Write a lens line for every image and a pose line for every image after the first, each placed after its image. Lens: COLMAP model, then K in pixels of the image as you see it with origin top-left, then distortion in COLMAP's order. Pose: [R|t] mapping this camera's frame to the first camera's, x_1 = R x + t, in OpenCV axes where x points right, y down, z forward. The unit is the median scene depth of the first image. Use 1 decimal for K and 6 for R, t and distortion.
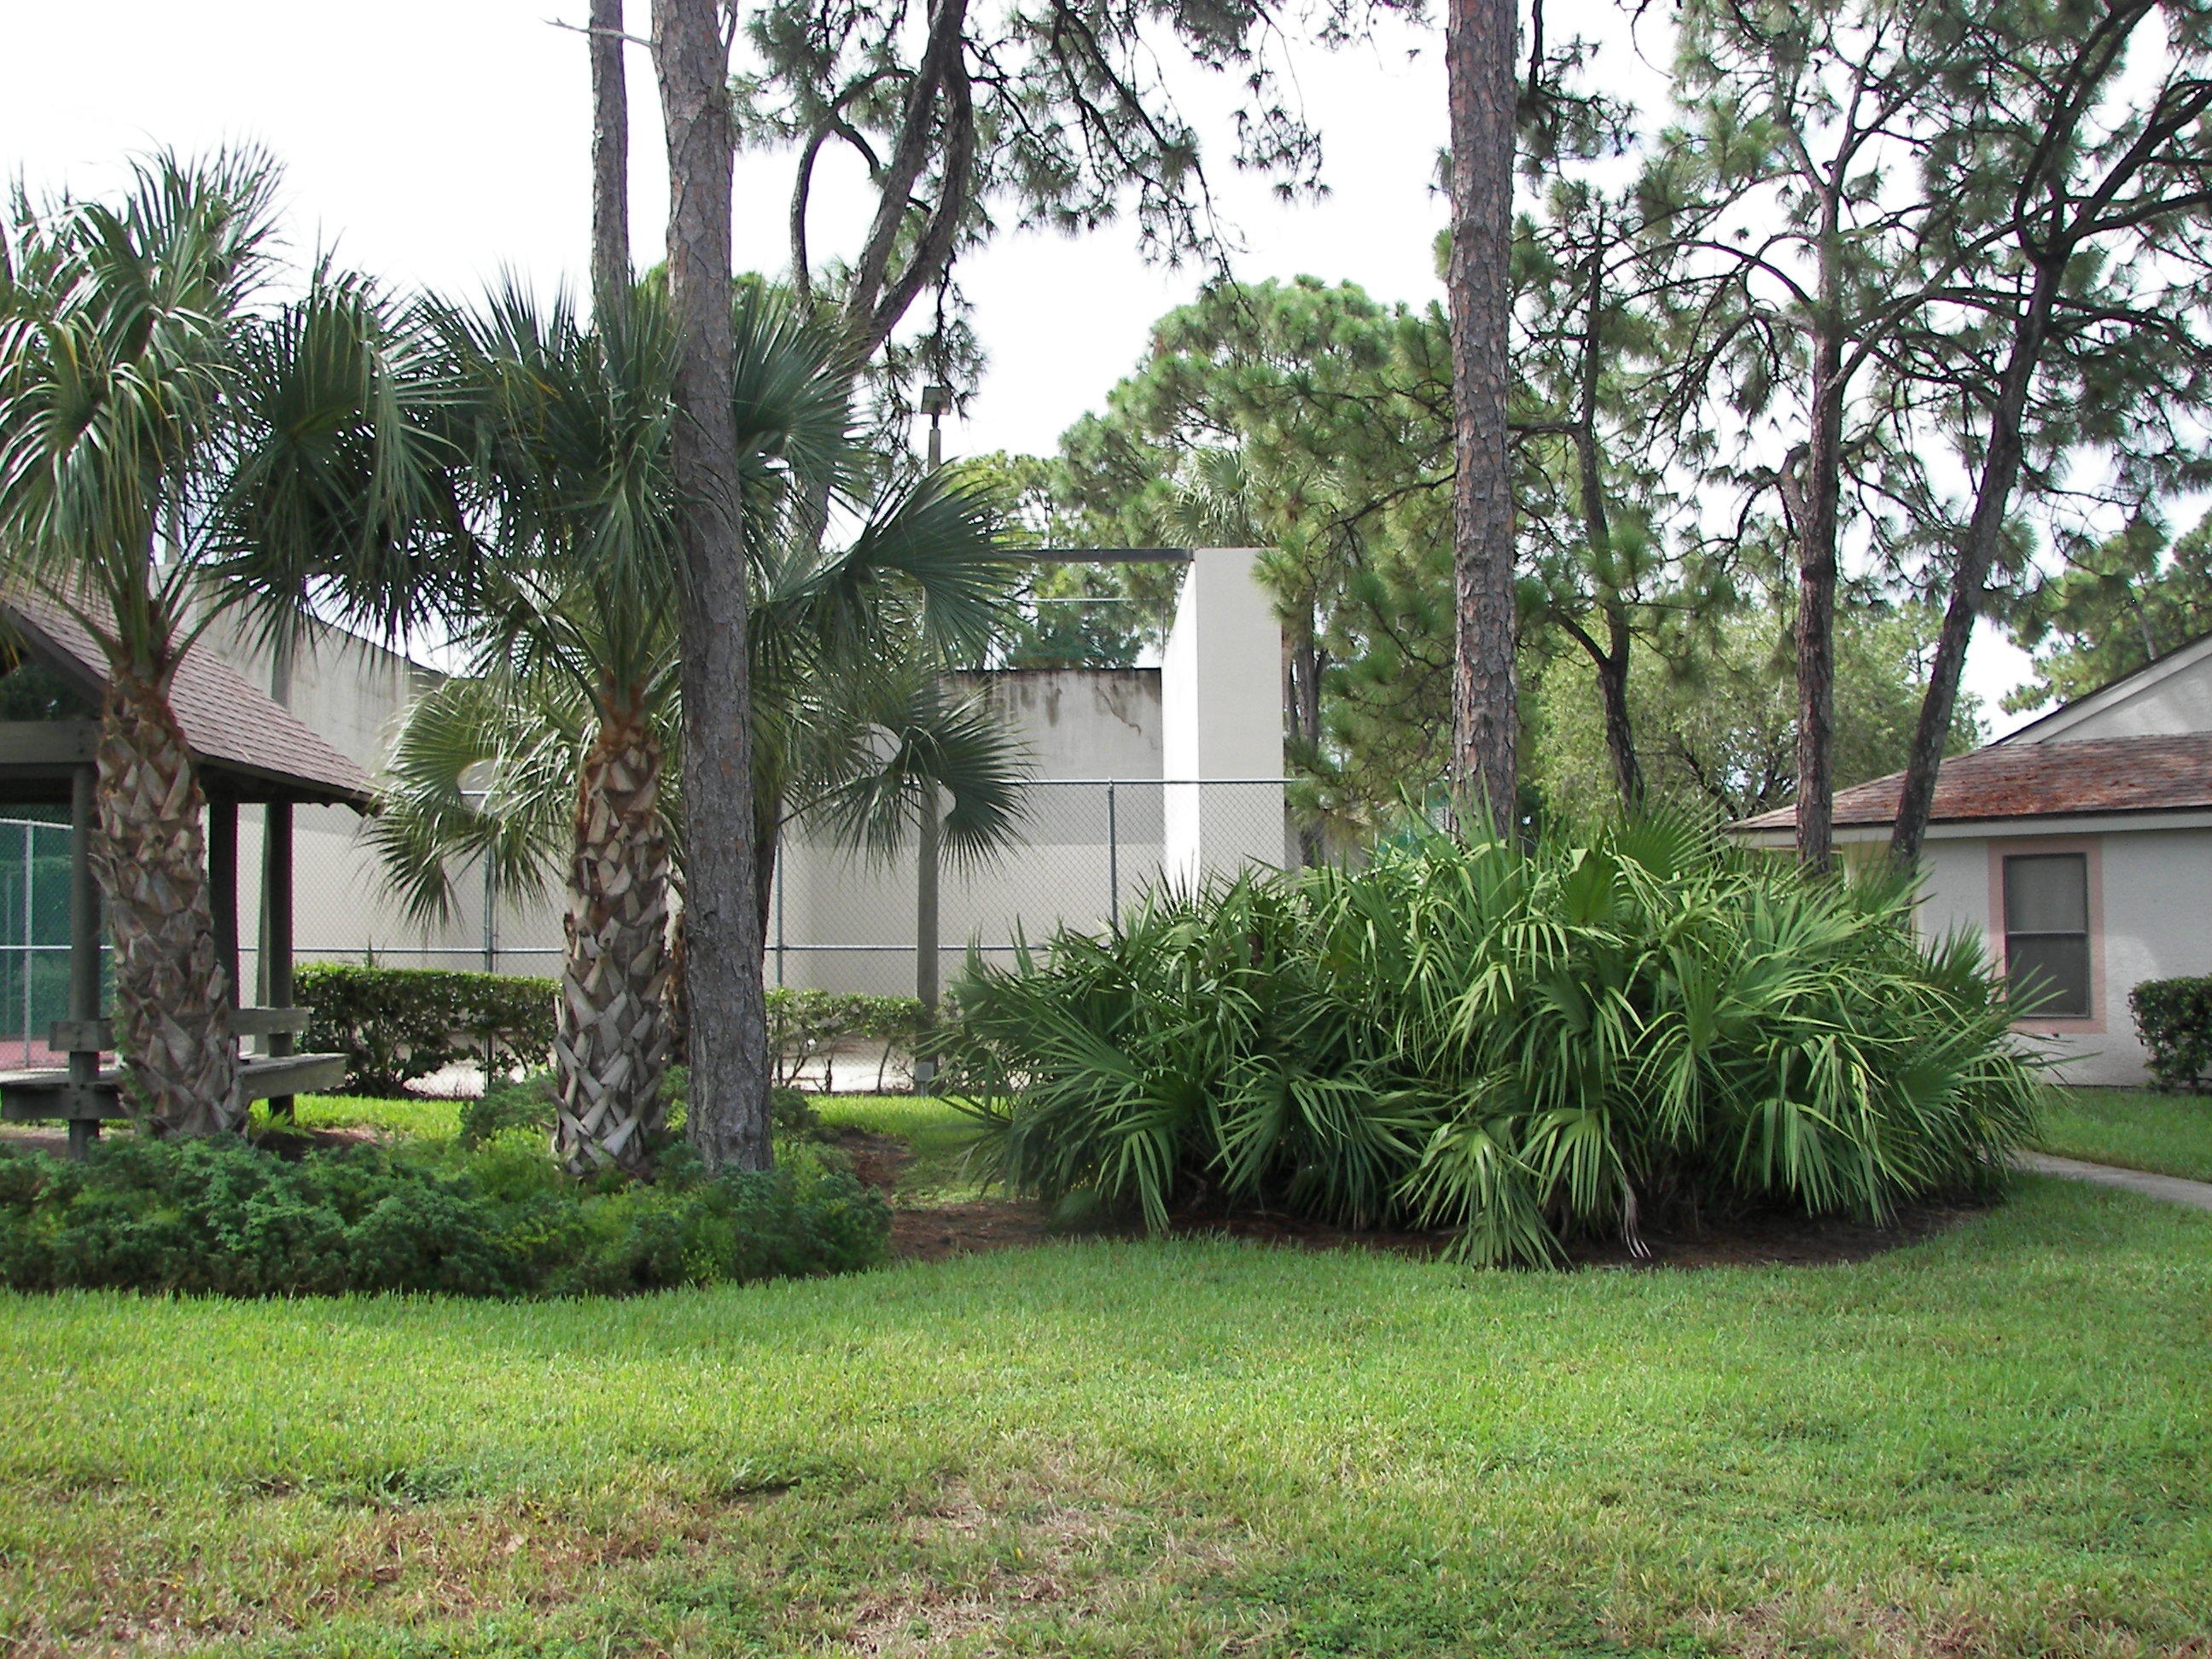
lens RADIAL K [[2426.5, 0, 1106.0], [0, 2426.5, 829.5], [0, 0, 1]] dist [-0.191953, 0.290978]
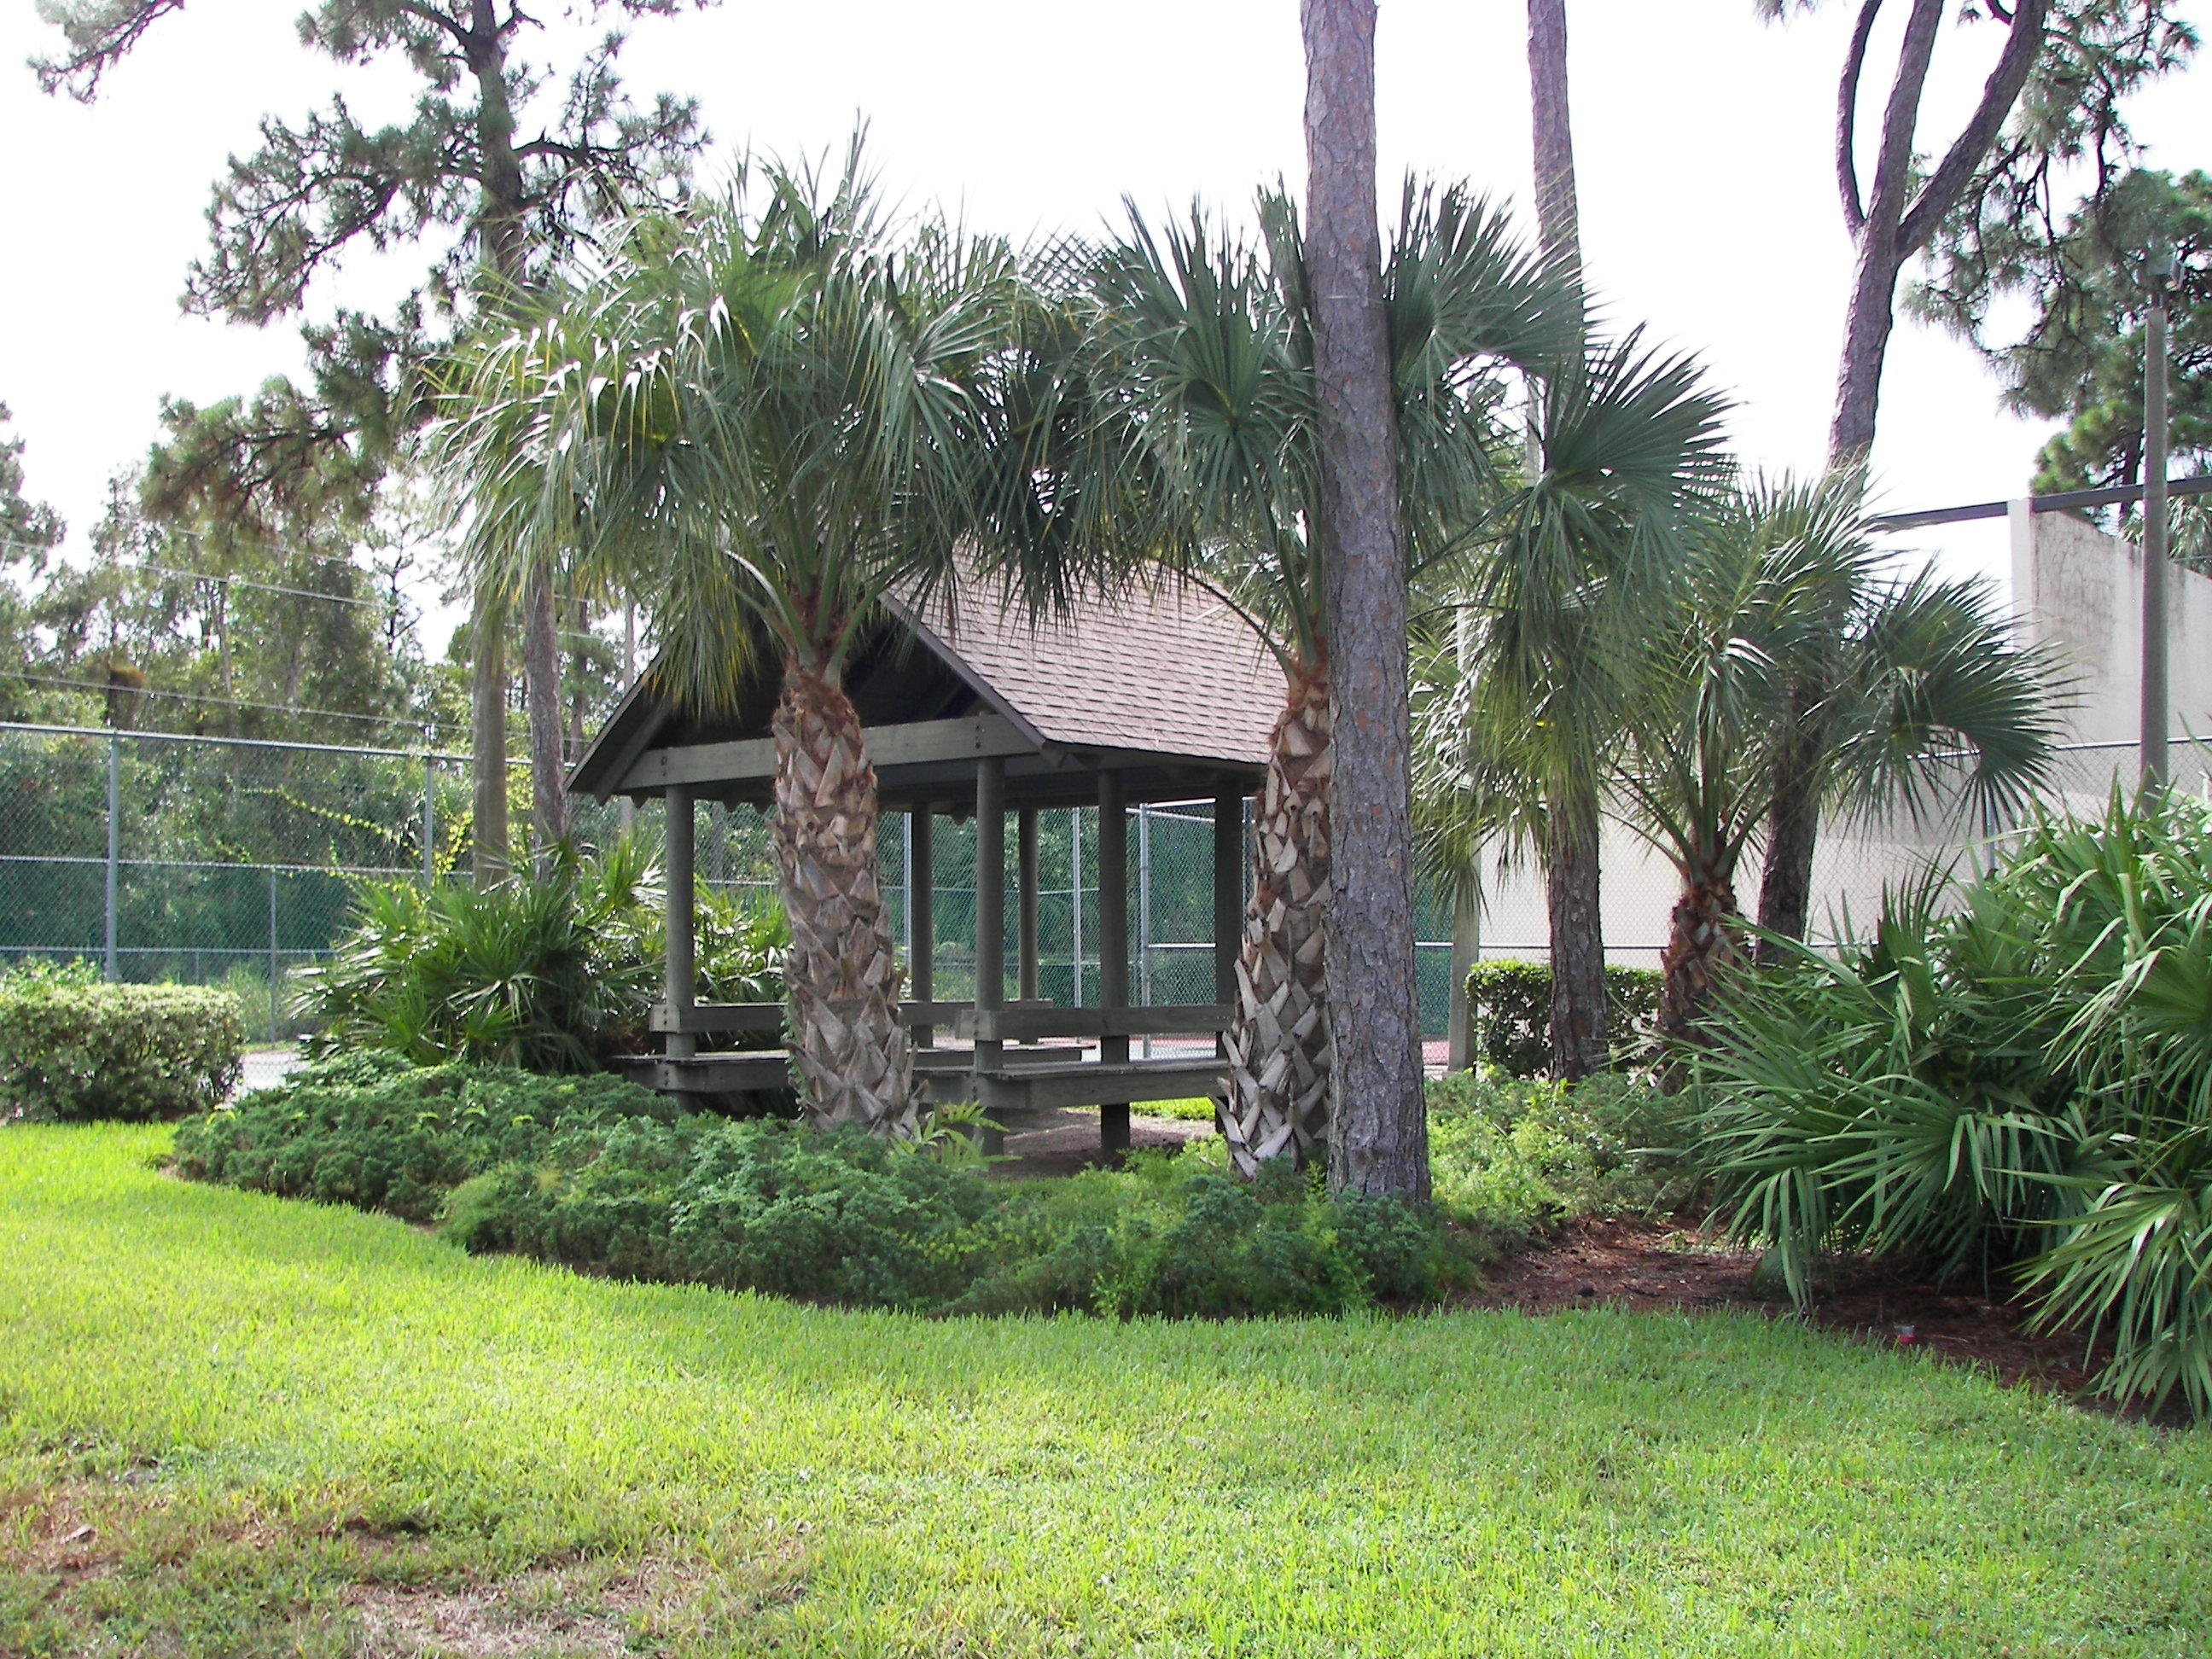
lens RADIAL K [[2426.5, 0, 1106.0], [0, 2426.5, 829.5], [0, 0, 1]] dist [-0.191953, 0.290978]
pose [[0.741897, -0.031761, -0.669761, 0.350063], [0.029623, 0.999455, -0.014582, 0.022611], [0.669859, -0.009022, 0.742433, 0.296367]]
